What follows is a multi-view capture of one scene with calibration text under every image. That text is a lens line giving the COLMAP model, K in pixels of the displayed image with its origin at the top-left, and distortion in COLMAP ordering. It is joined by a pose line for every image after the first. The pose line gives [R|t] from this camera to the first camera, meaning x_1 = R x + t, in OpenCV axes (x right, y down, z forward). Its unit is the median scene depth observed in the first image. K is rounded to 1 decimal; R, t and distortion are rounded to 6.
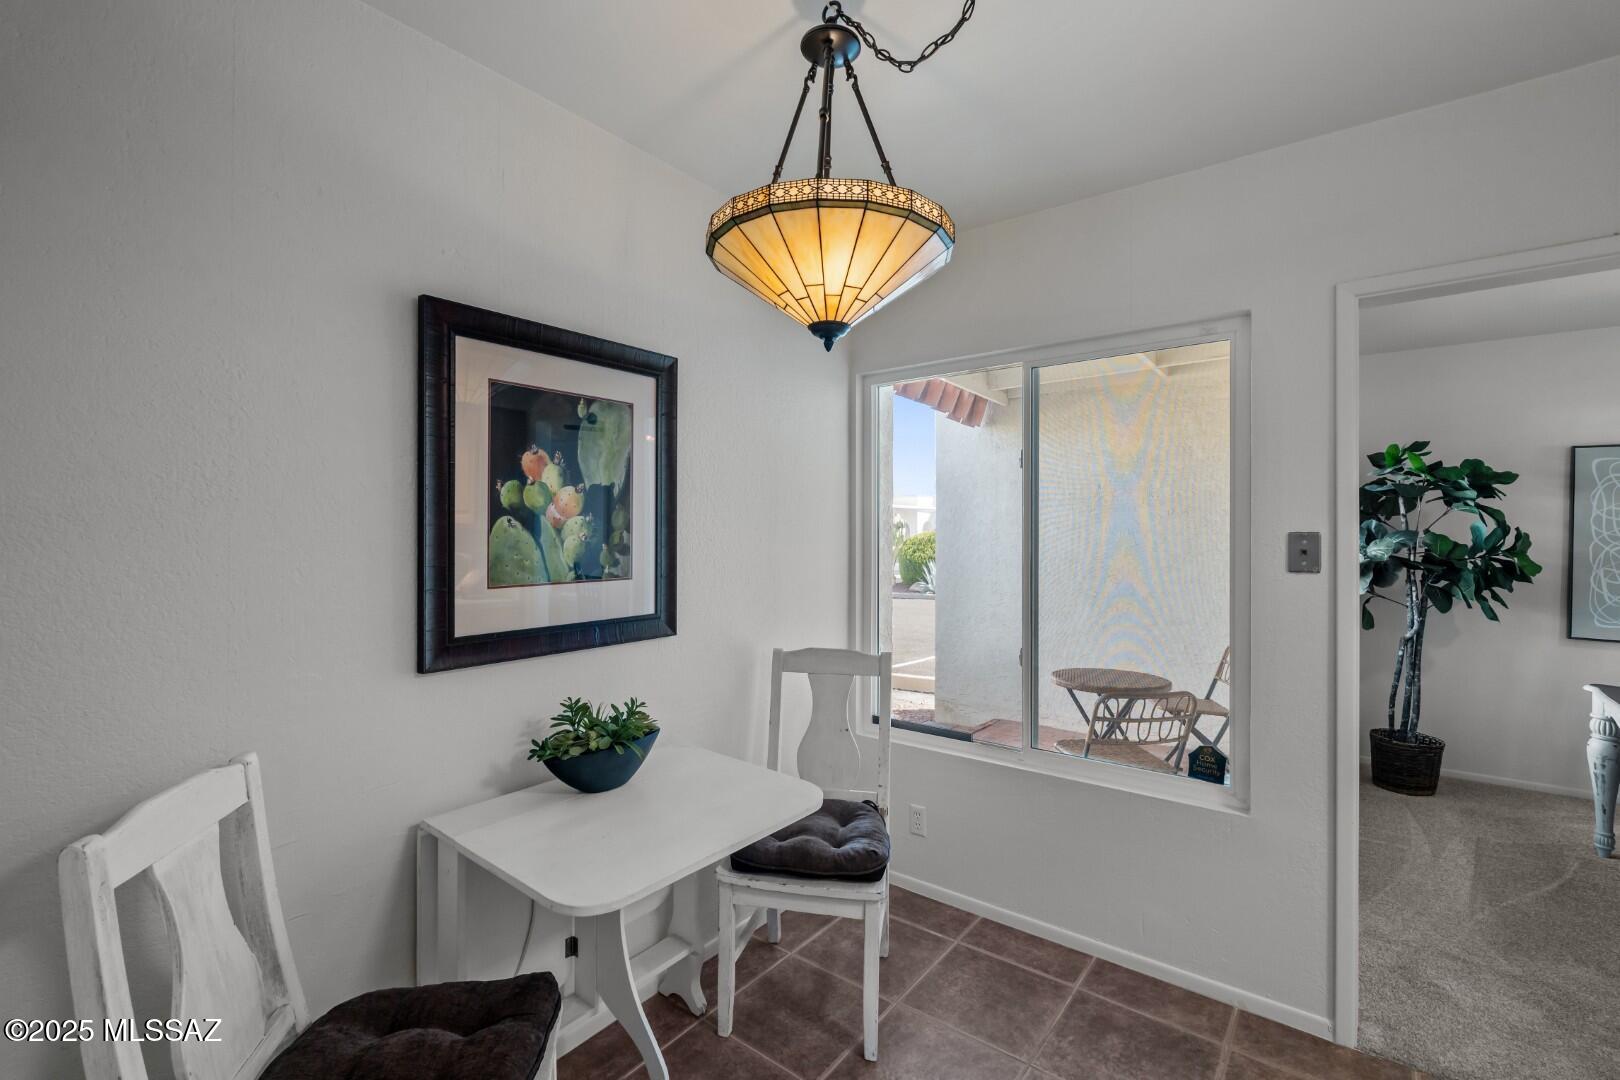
lens RADIAL K [[719.1, 0, 810.0], [0, 719.1, 540.0], [0, 0, 1]] dist [0.002759, 0.000205]
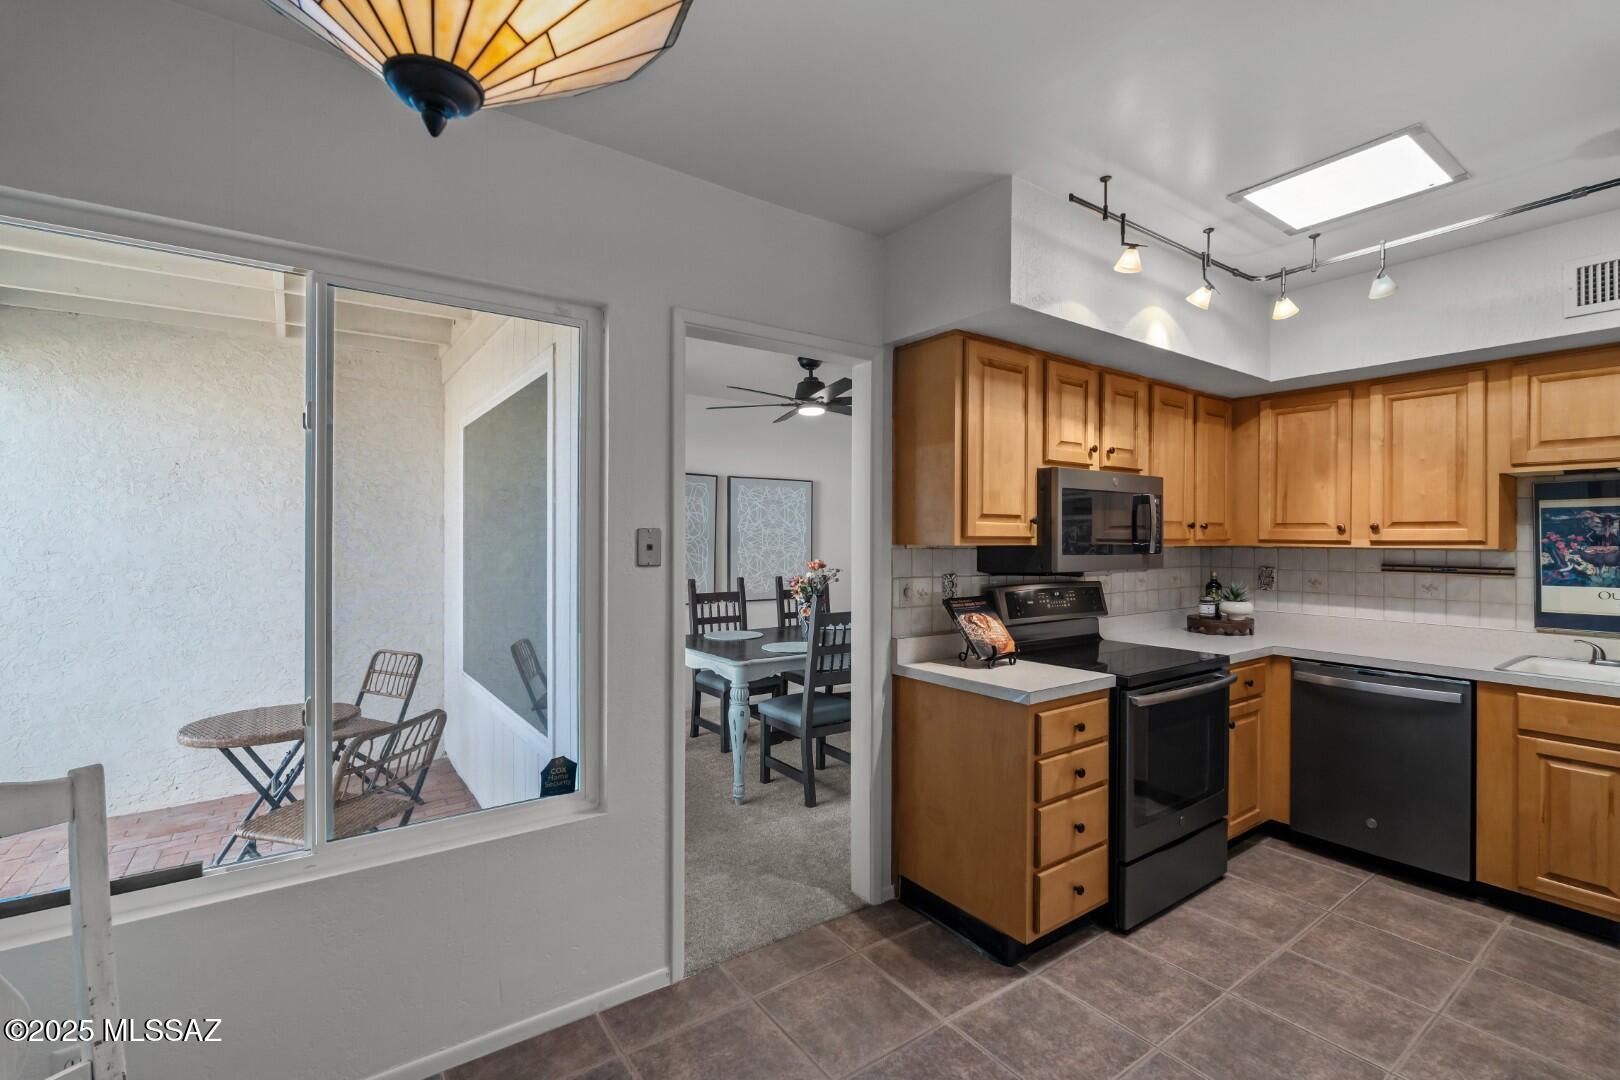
lens RADIAL K [[711.0, 0, 810.0], [0, 711.0, 540.0], [0, 0, 1]] dist [-0.002381, -0.000182]
pose [[0.285347, -0.006005, 0.958405, -0.273273], [0.005597, 0.999974, 0.004599, 0.002755], [-0.958408, 0.004052, 0.285373, 0.490380]]
